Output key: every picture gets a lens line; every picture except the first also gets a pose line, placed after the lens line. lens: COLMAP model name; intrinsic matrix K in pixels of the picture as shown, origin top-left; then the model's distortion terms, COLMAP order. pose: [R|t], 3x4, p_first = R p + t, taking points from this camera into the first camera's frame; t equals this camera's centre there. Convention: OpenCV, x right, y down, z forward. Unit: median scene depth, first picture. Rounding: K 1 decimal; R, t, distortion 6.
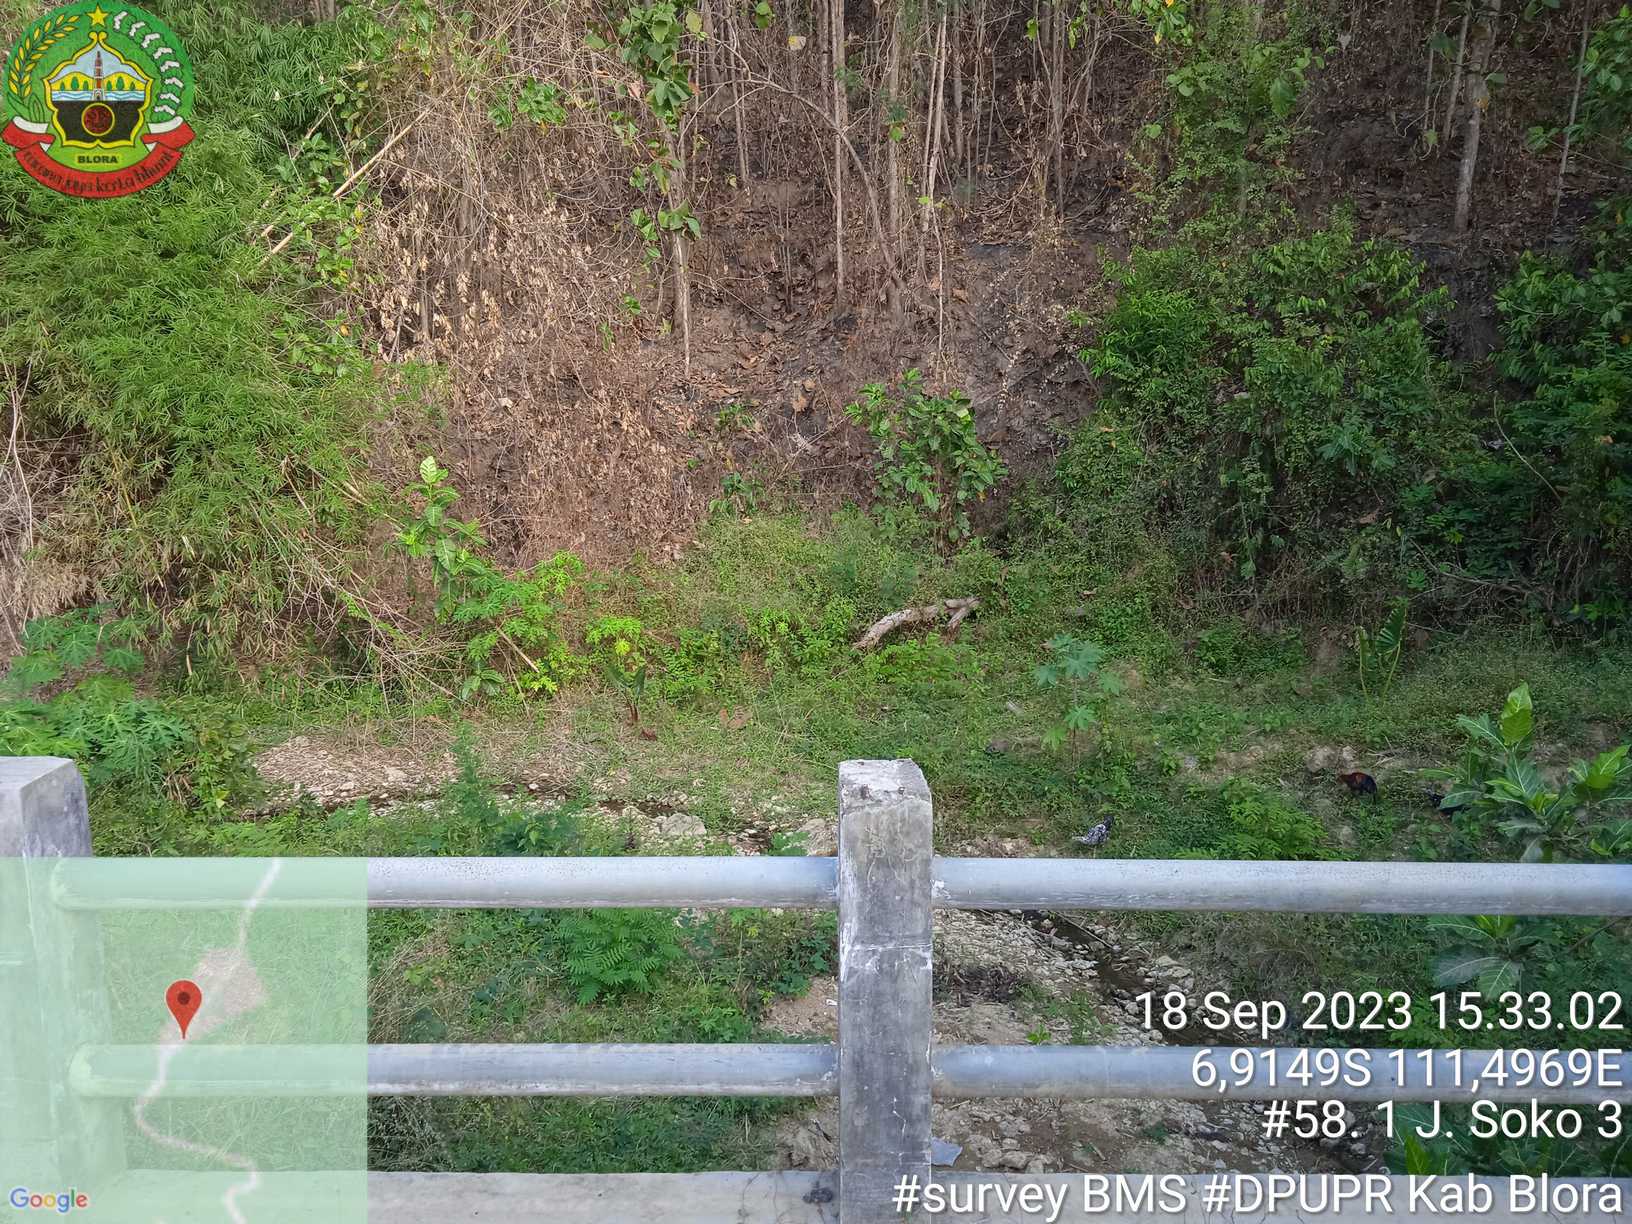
lens RADIAL K [[1346.0, 0, 822.4], [0, 1346.0, 627.0], [0, 0, 1]] dist [0.063054, -0.070181]
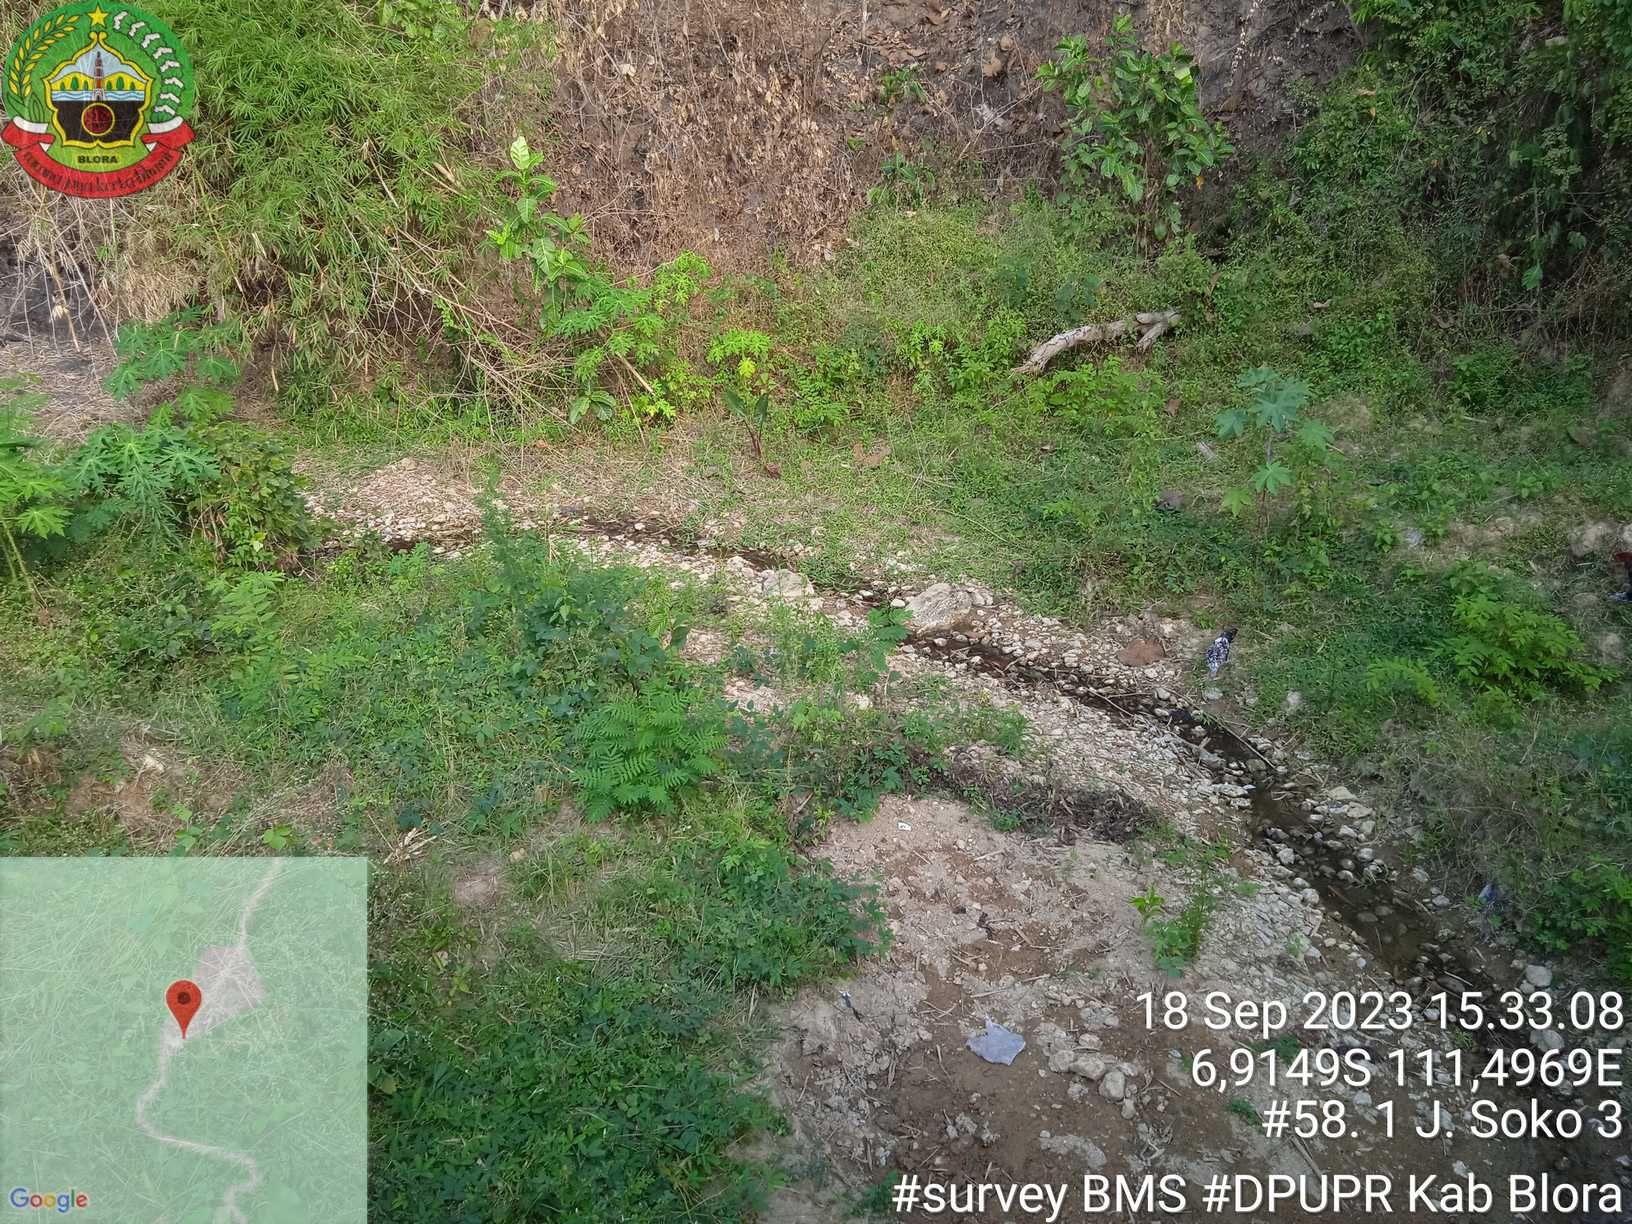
lens RADIAL K [[1346.0, 0, 822.4], [0, 1346.0, 627.0], [0, 0, 1]] dist [0.063054, -0.070181]
pose [[0.985216, 0.050561, -0.163688, 0.049774], [-0.013401, 0.975275, 0.220587, -0.014215], [0.170794, -0.215132, 0.961534, 0.127374]]
